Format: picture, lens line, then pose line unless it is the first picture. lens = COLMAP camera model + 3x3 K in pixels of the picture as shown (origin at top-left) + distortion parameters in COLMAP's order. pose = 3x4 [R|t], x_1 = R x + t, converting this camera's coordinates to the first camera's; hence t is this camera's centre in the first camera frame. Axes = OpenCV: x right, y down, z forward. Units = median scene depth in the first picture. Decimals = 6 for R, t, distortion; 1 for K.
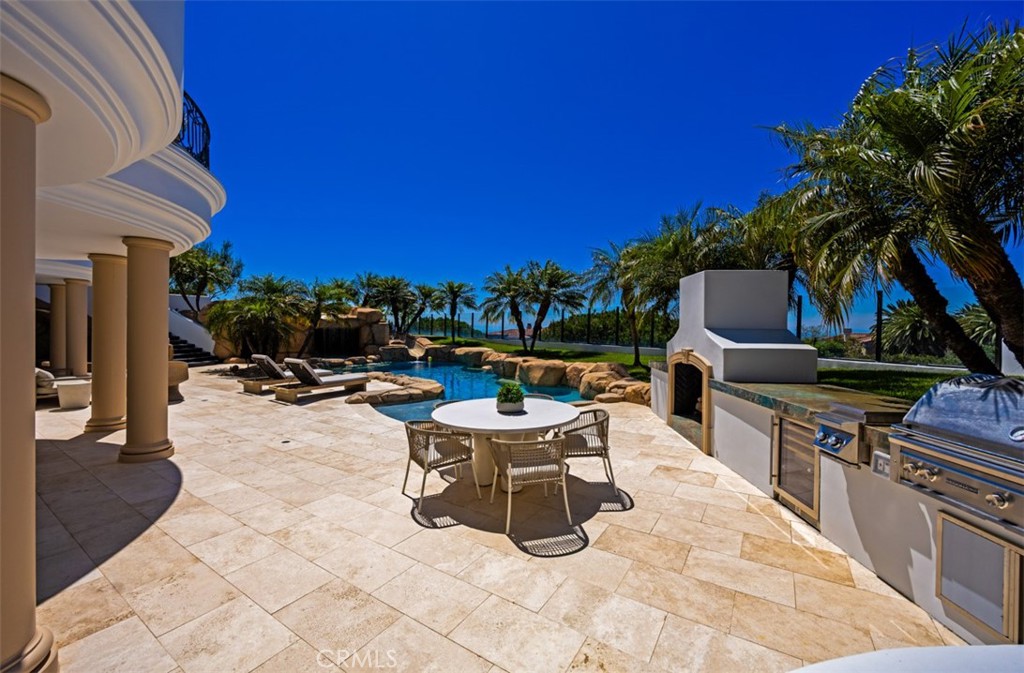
lens RADIAL K [[415.5, 0, 512.1], [0, 415.5, 327.9], [0, 0, 1]] dist [0.000678, 0.000214]
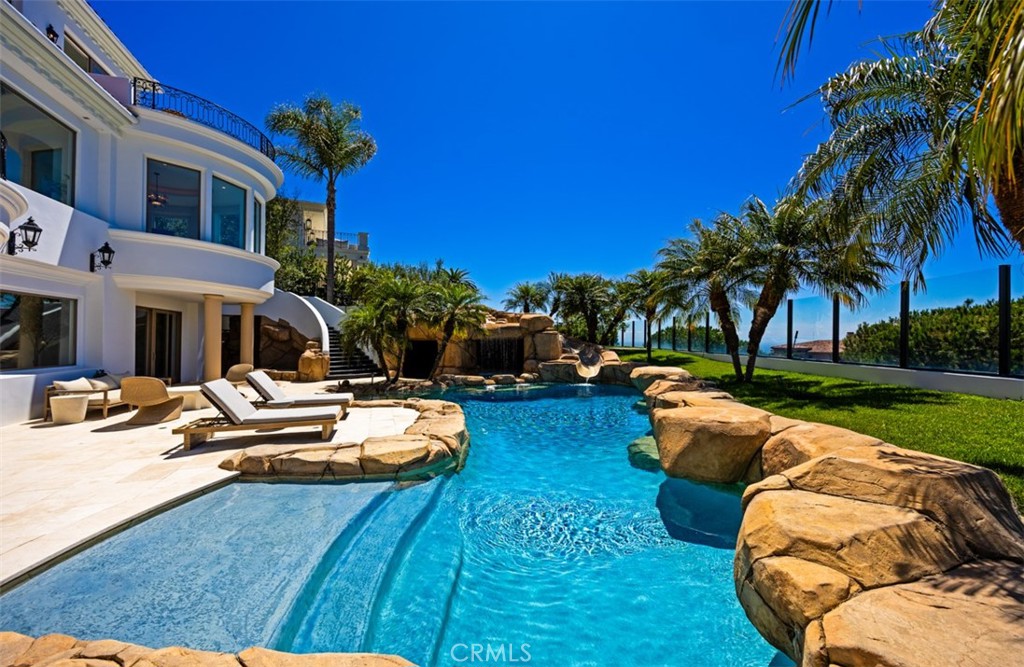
lens RADIAL K [[406.0, 0, 507.8], [0, 406.0, 332.4], [0, 0, 1]] dist [-0.000294, -0.000009]
pose [[0.765839, -0.028005, -0.642422, 0.121905], [0.011664, 0.999492, -0.029666, 0.012110], [0.642926, 0.015226, 0.765777, 0.402448]]
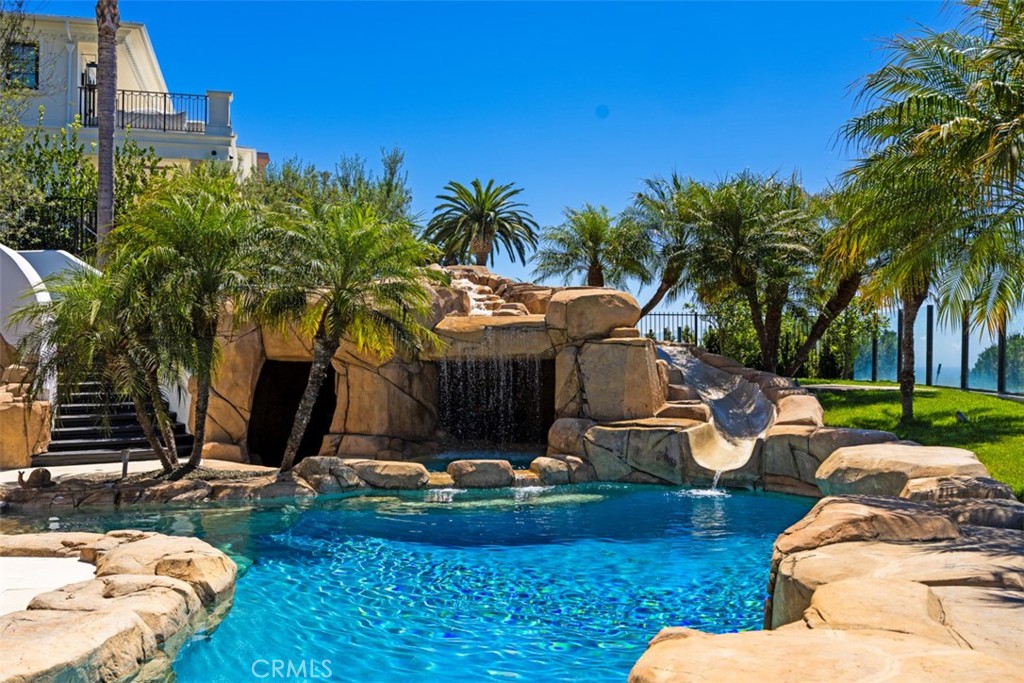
lens RADIAL K [[1009.0, 0, 512.0], [0, 1009.0, 341.5], [0, 0, 1]] dist [0.002117, 0.000270]
pose [[0.669660, -0.028597, -0.742117, 0.138247], [0.007834, 0.999475, -0.031446, 0.011496], [0.742627, 0.015245, 0.669532, 0.542738]]
